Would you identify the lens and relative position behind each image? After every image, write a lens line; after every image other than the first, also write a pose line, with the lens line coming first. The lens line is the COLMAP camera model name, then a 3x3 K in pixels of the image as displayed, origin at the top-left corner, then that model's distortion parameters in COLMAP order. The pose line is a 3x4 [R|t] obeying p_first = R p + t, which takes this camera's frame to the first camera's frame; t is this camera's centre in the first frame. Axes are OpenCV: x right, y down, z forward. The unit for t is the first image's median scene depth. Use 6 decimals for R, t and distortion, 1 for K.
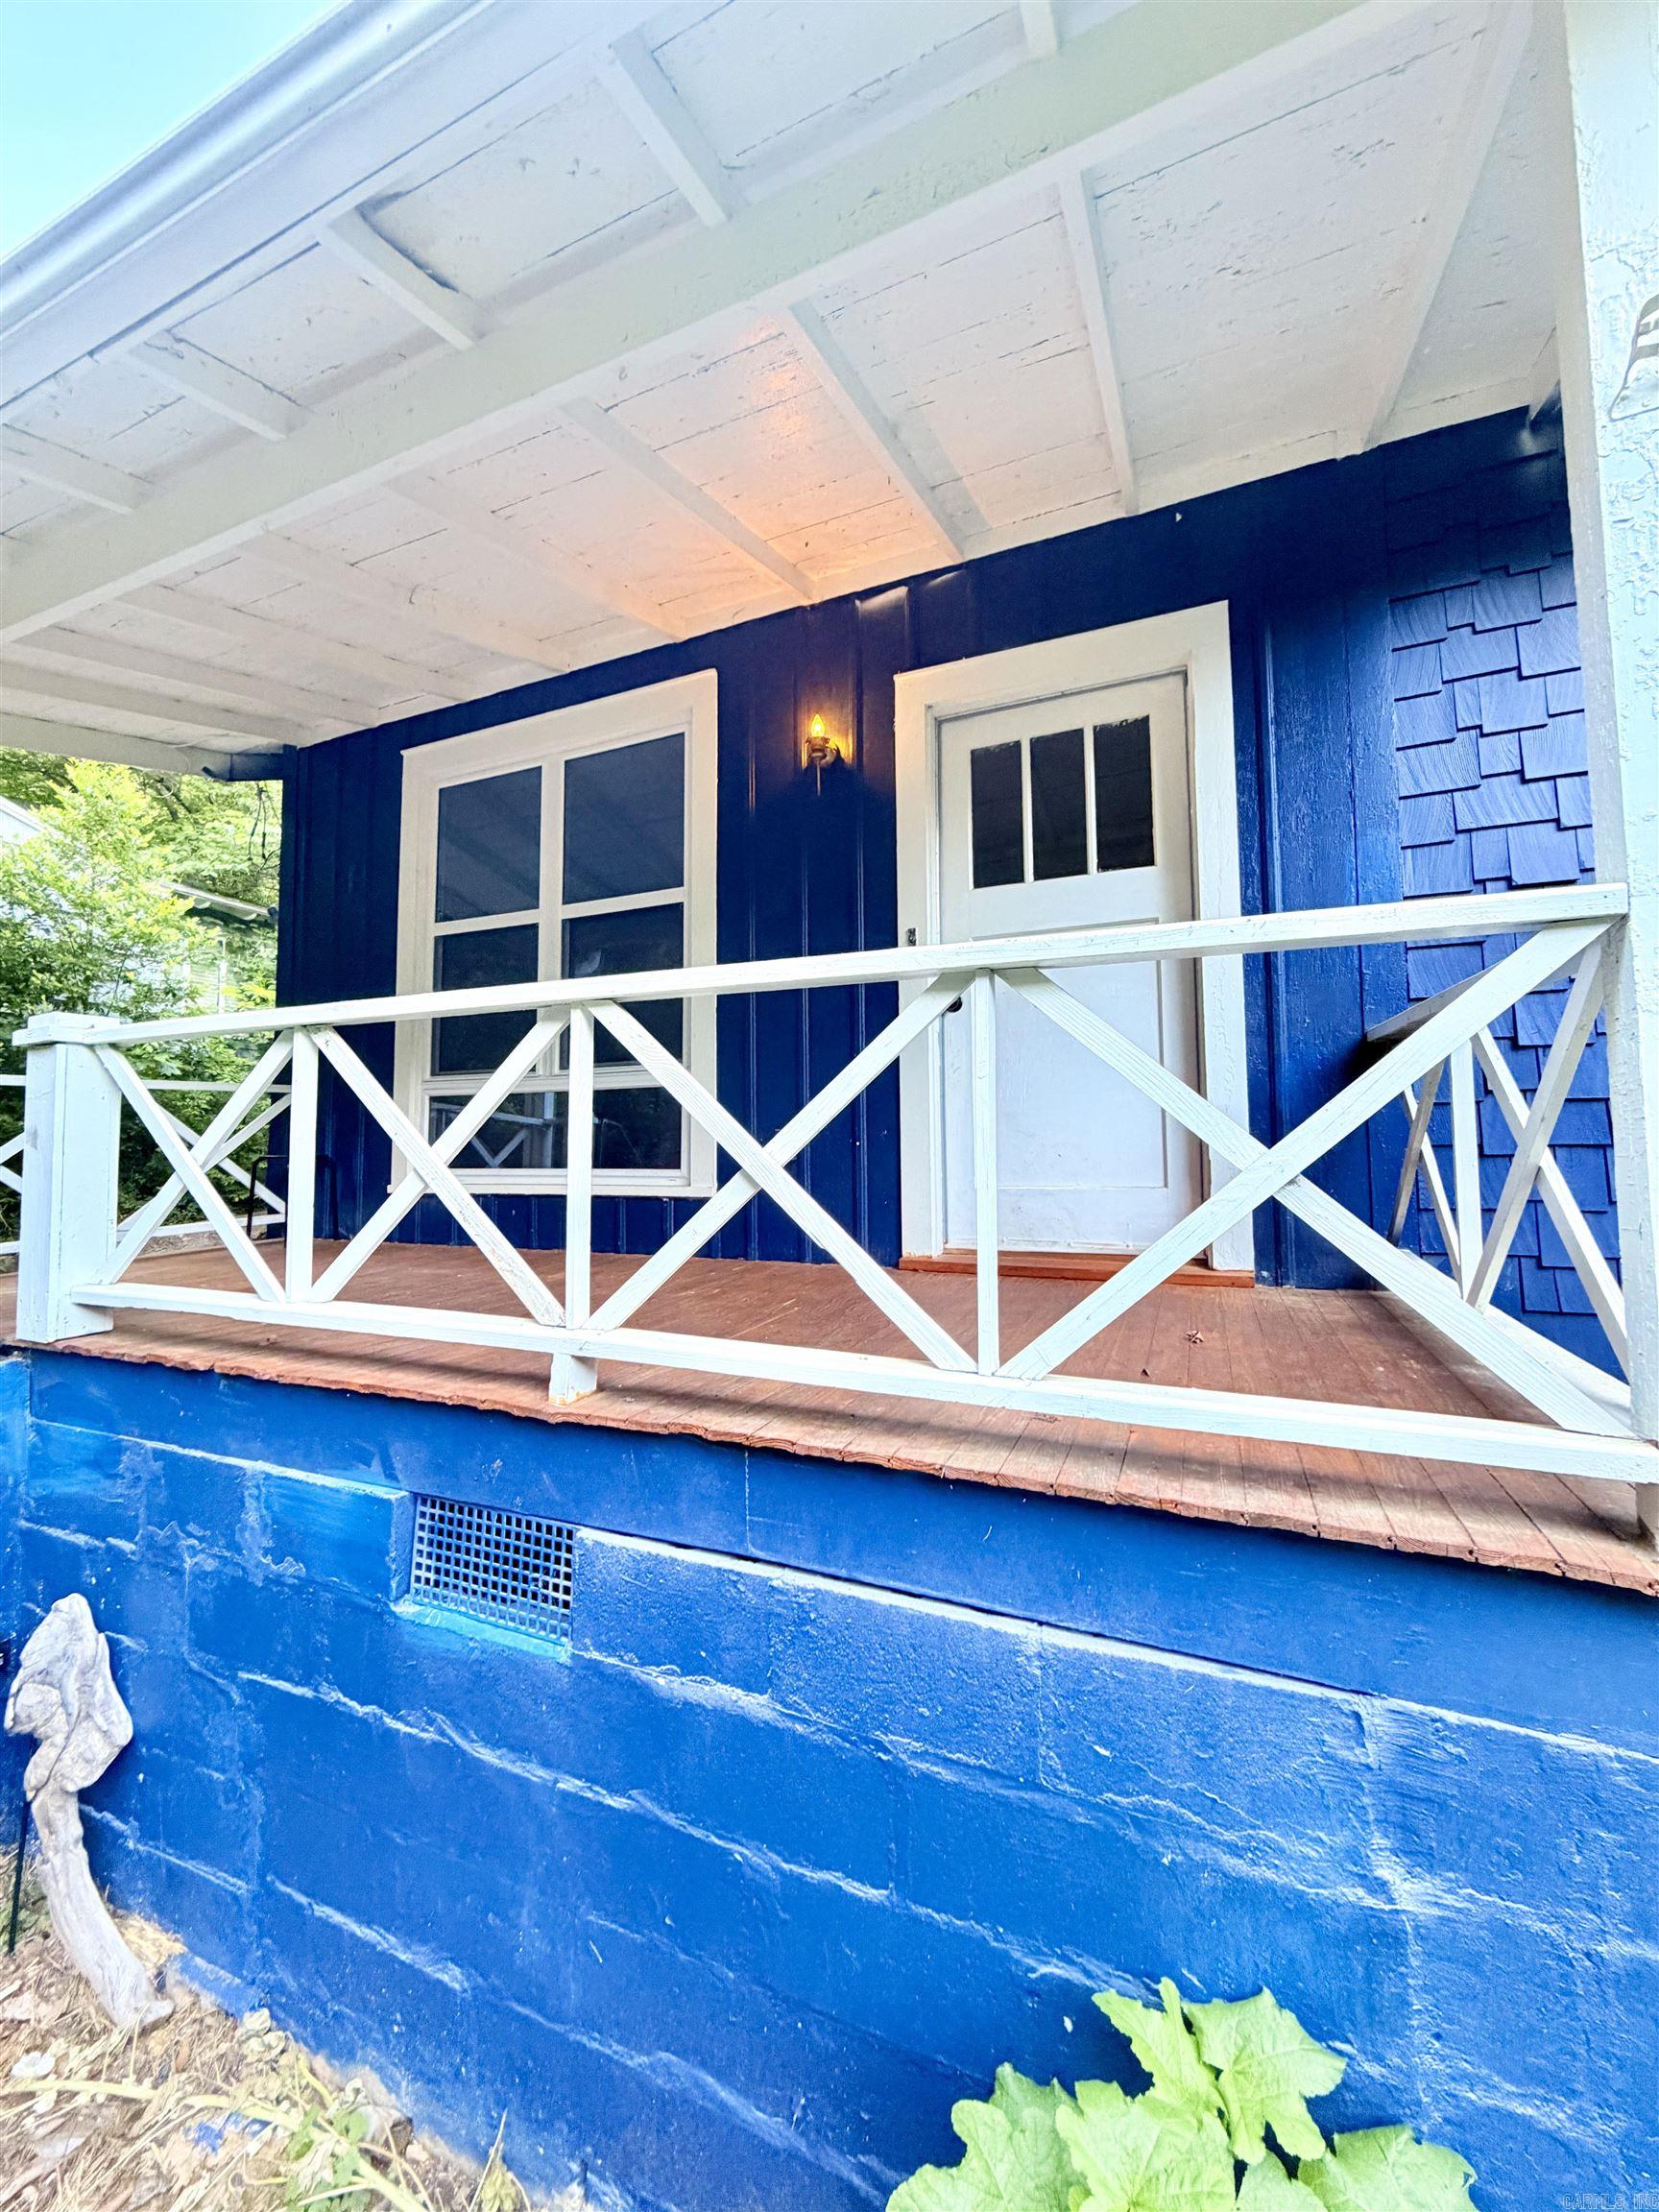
lens RADIAL K [[877.5, 0, 830.3], [0, 877.5, 1093.7], [0, 0, 1]] dist [-0.004363, -0.000466]
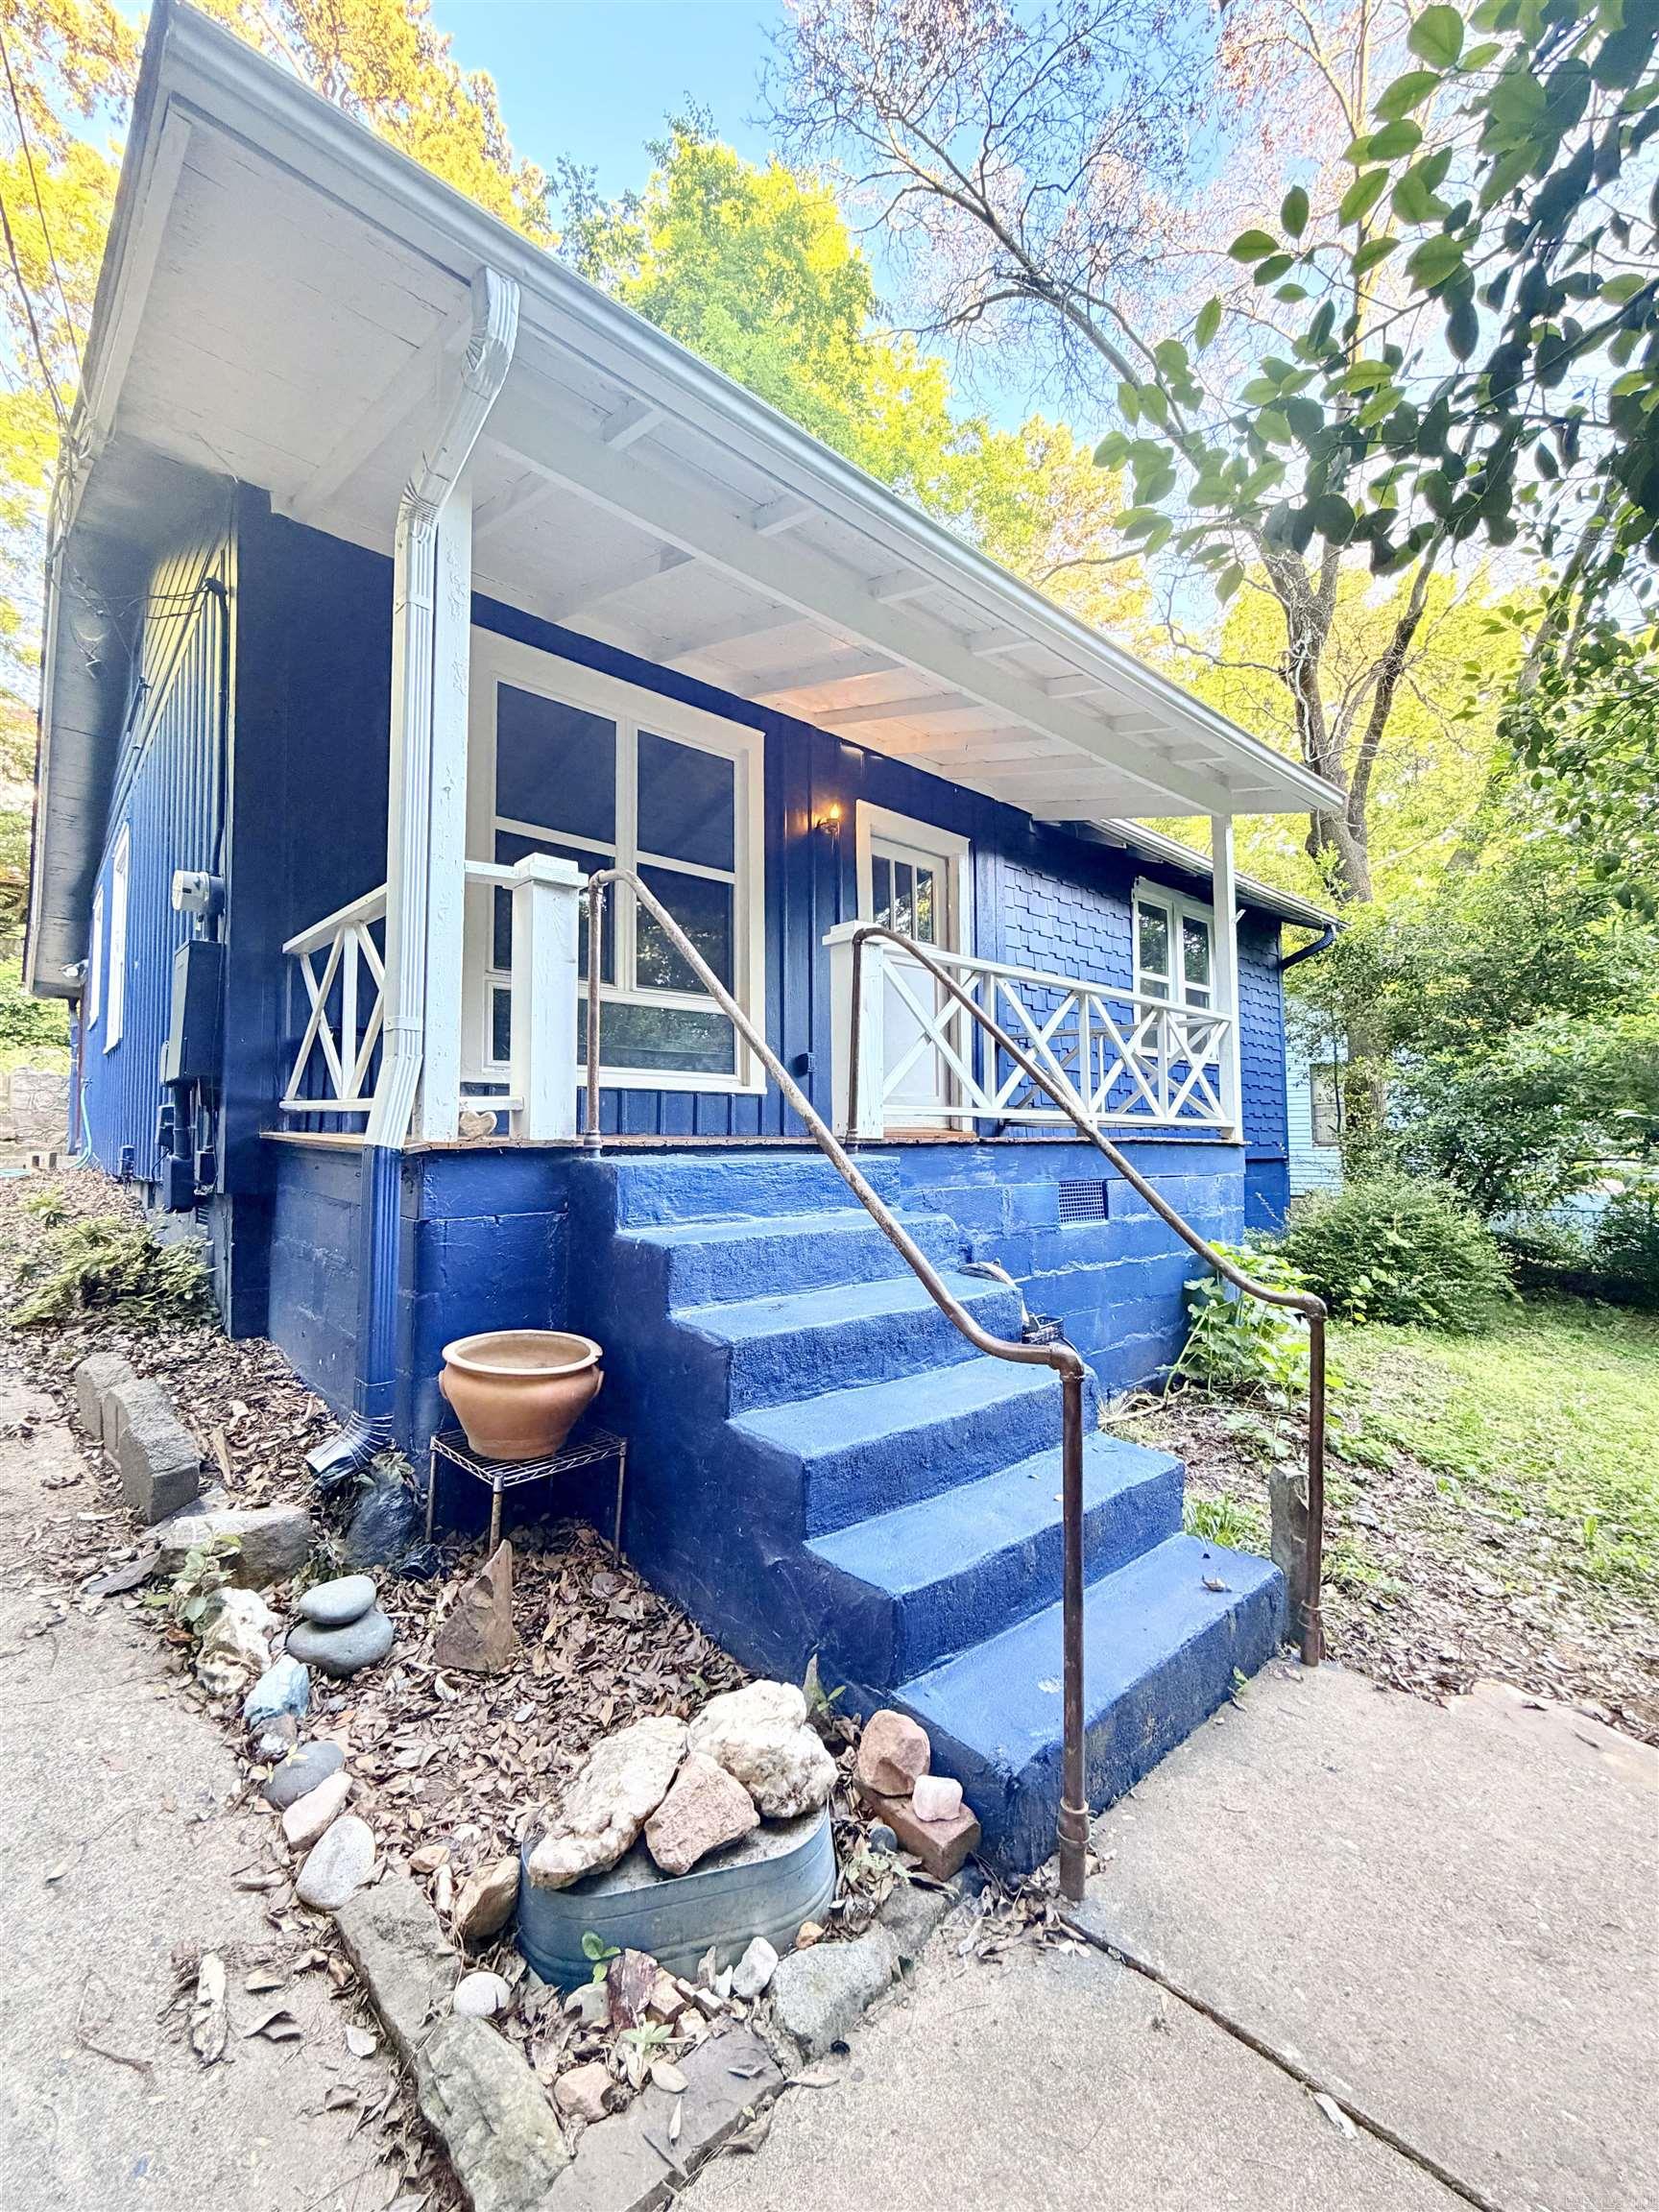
lens RADIAL K [[877.5, 0, 832.6], [0, 877.5, 1103.5], [0, 0, 1]] dist [-0.004363, -0.000466]
pose [[0.424850, 0.041700, 0.904303, -1.468790], [-0.055078, 0.998279, -0.020157, 0.161837], [-0.903587, -0.041244, 0.426416, 0.271114]]
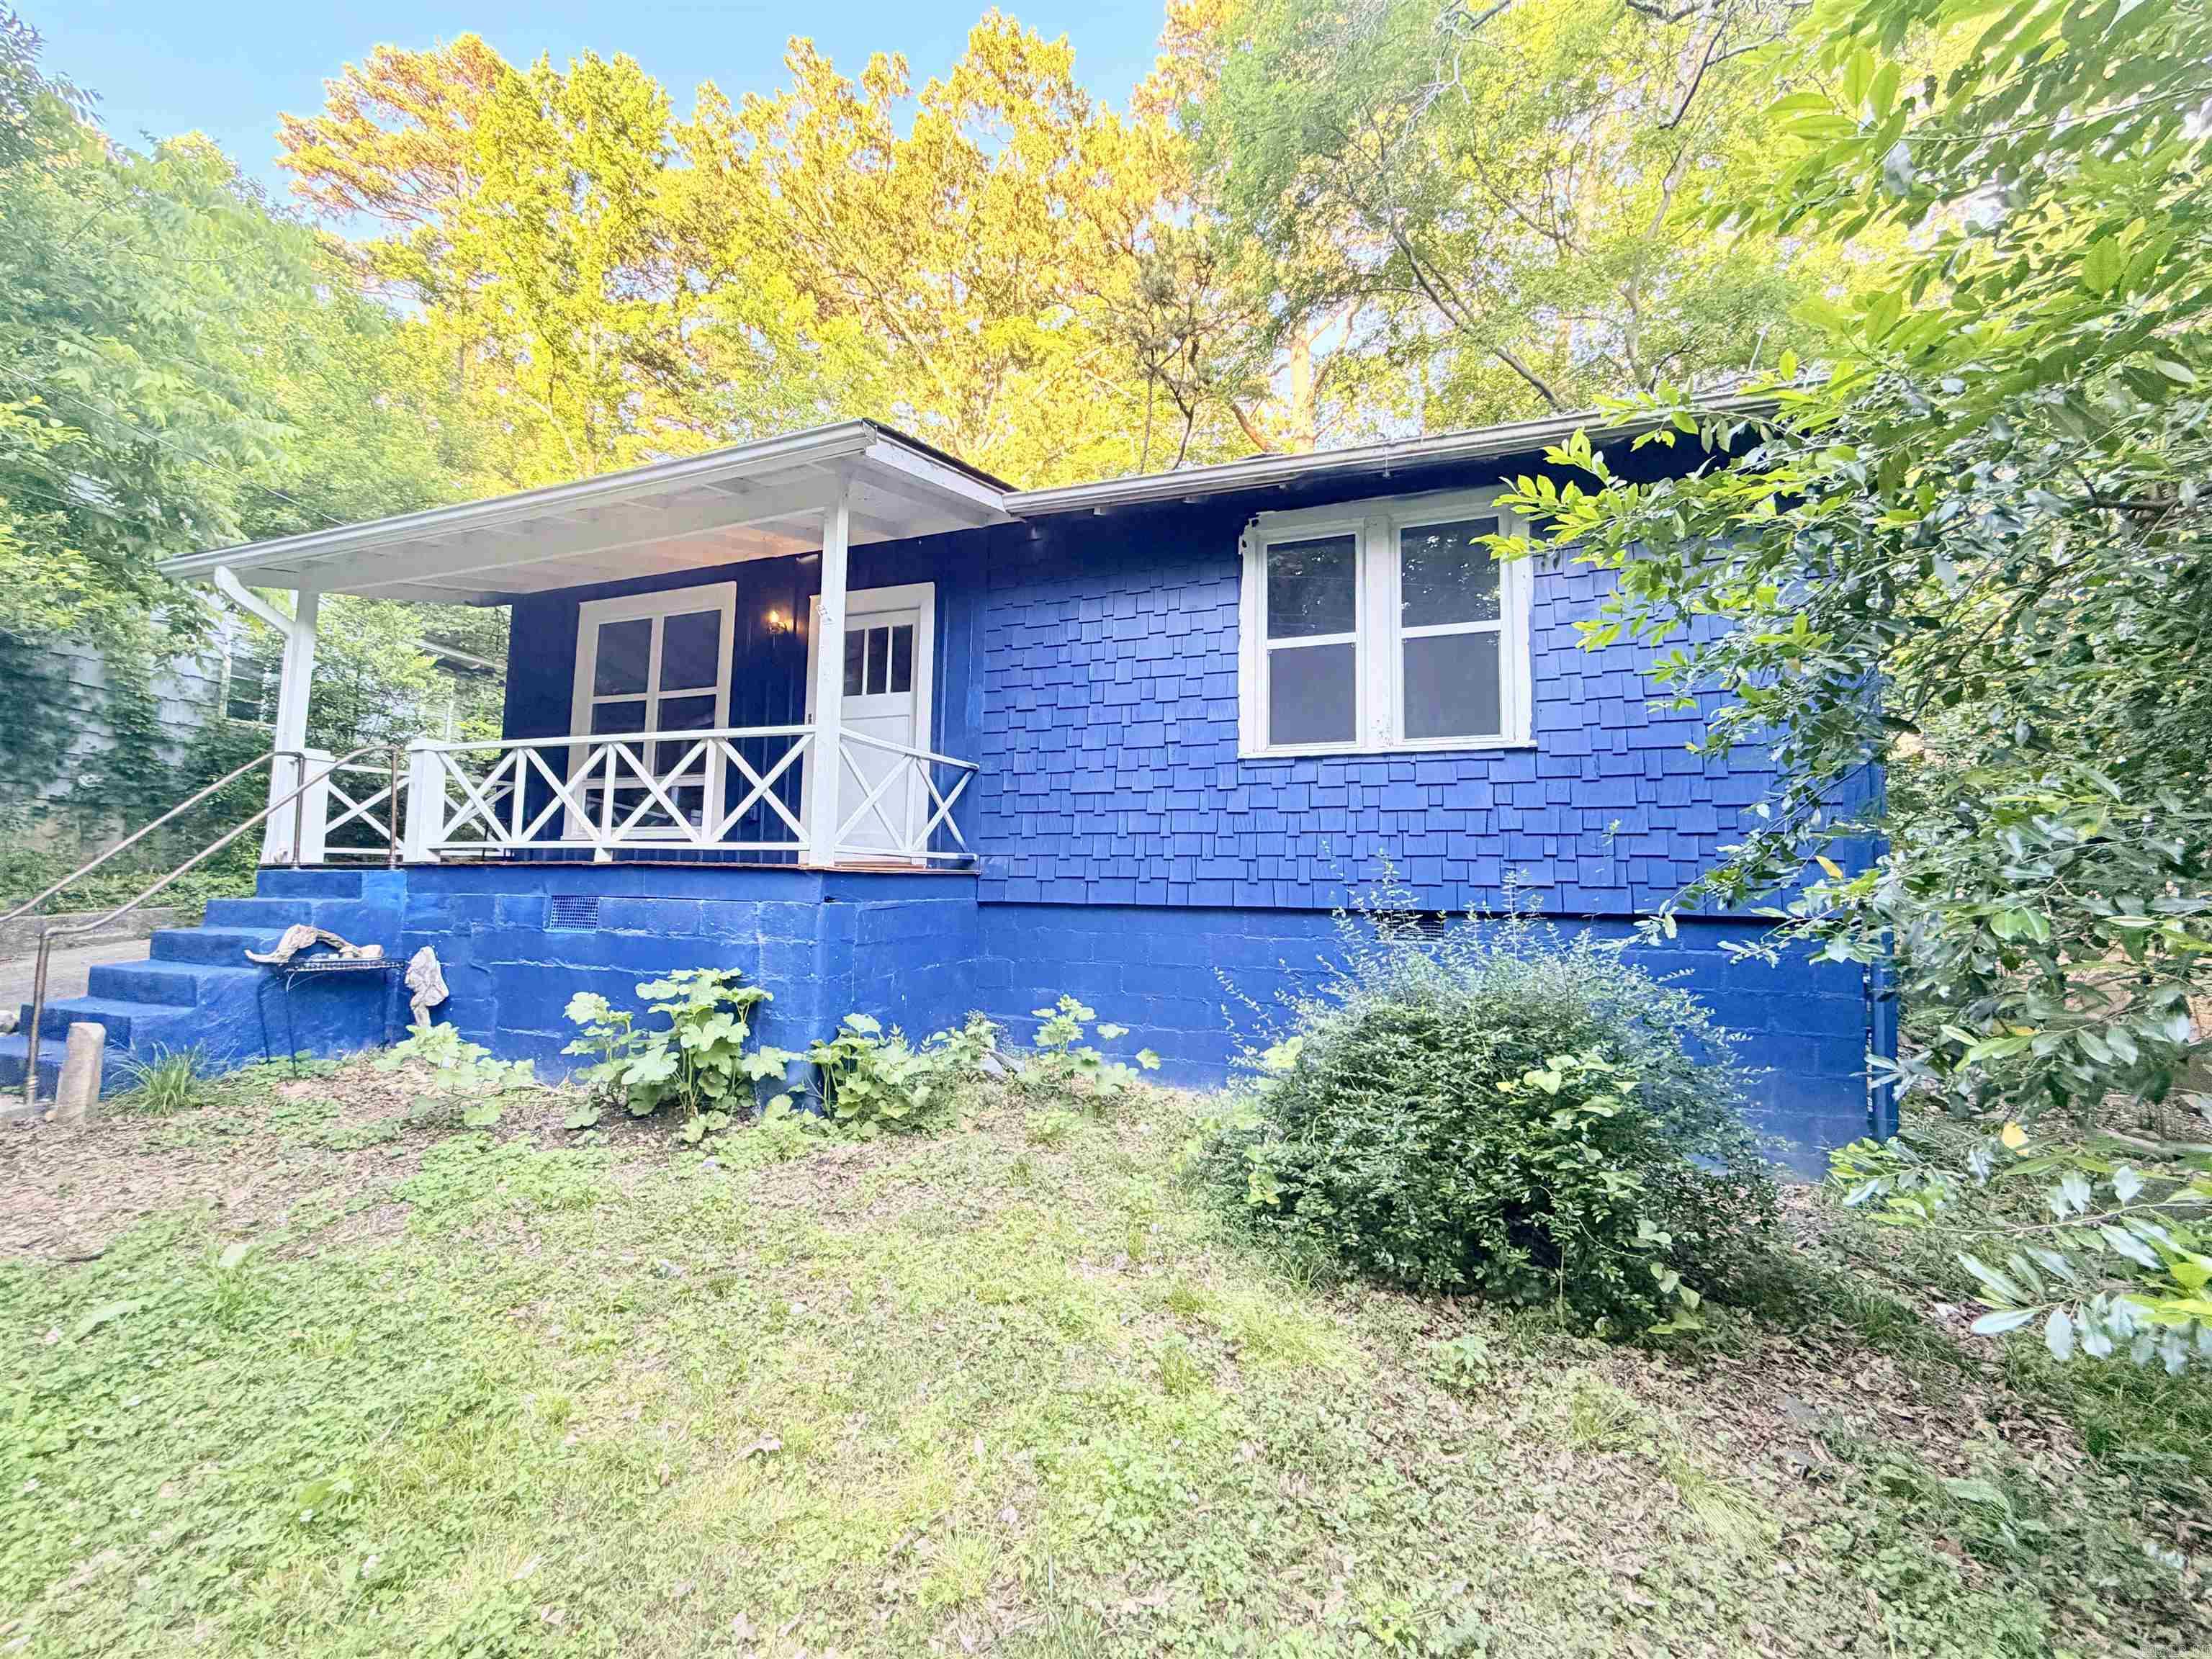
lens RADIAL K [[877.5, 0, 1104.4], [0, 877.5, 835.3], [0, 0, 1]] dist [-0.004363, -0.000466]
pose [[0.997946, 0.032591, 0.055145, 0.675686], [-0.032010, 0.999423, -0.011390, 0.108581], [-0.055484, 0.009602, 0.998413, -1.151510]]
